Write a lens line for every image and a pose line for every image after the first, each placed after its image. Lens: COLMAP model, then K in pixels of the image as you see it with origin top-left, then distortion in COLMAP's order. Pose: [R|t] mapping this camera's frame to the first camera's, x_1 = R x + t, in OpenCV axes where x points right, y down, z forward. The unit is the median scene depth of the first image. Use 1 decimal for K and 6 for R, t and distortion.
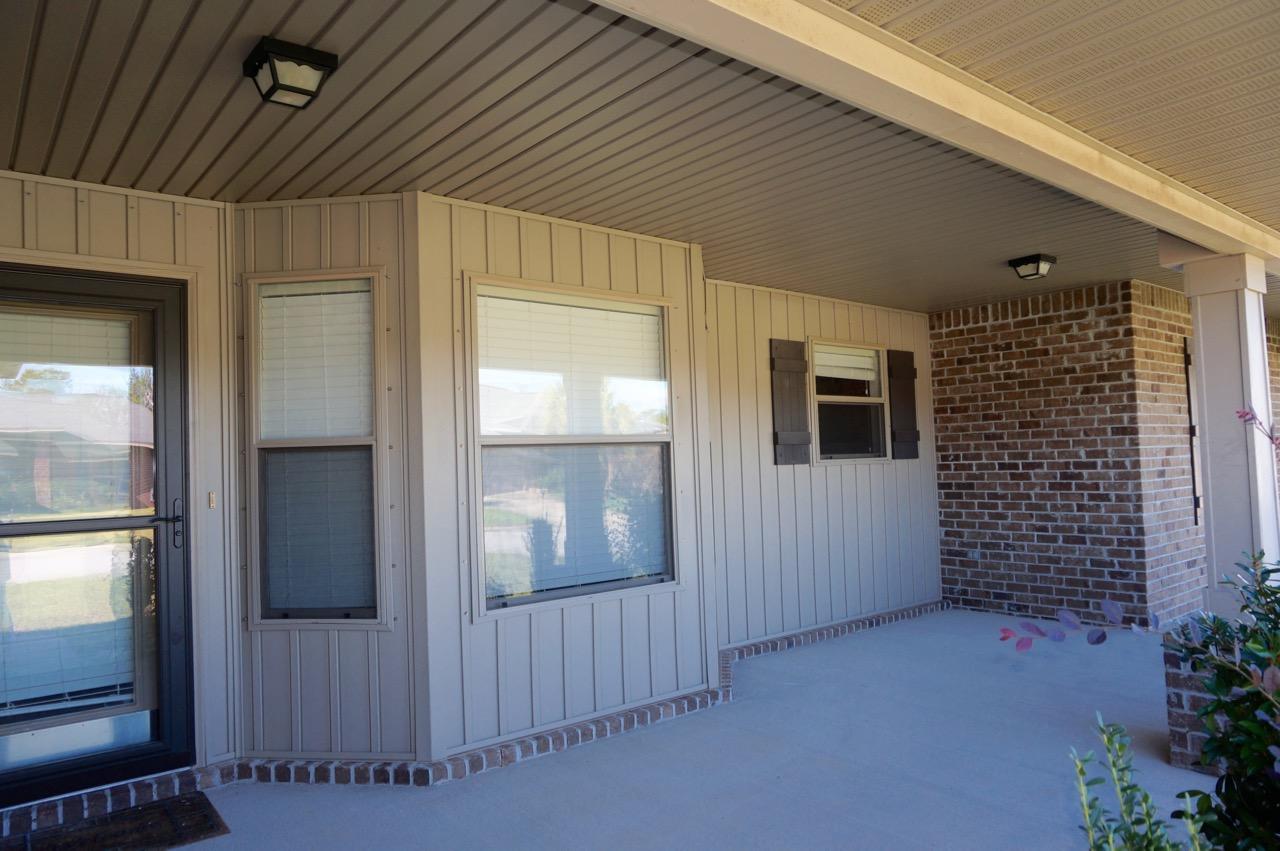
lens RADIAL K [[857.0, 0, 640.0], [0, 857.0, 425.5], [0, 0, 1]] dist [-0.046622, 0.031636]
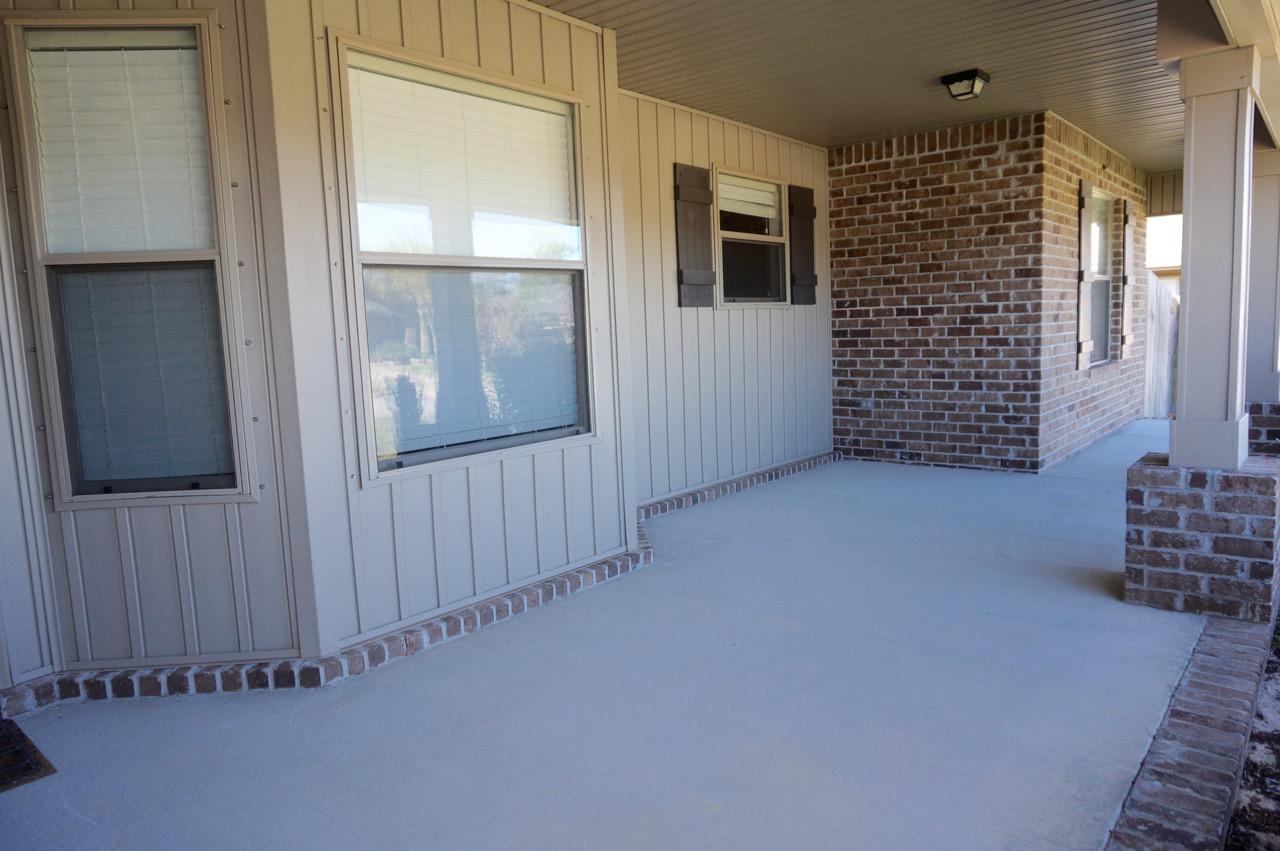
lens RADIAL K [[857.0, 0, 640.0], [0, 857.0, 425.5], [0, 0, 1]] dist [-0.046622, 0.031636]
pose [[0.982027, -0.028655, 0.186553, -0.053882], [-0.000158, 0.988283, 0.152632, 0.031260], [-0.188741, -0.149919, 0.970516, 0.111374]]
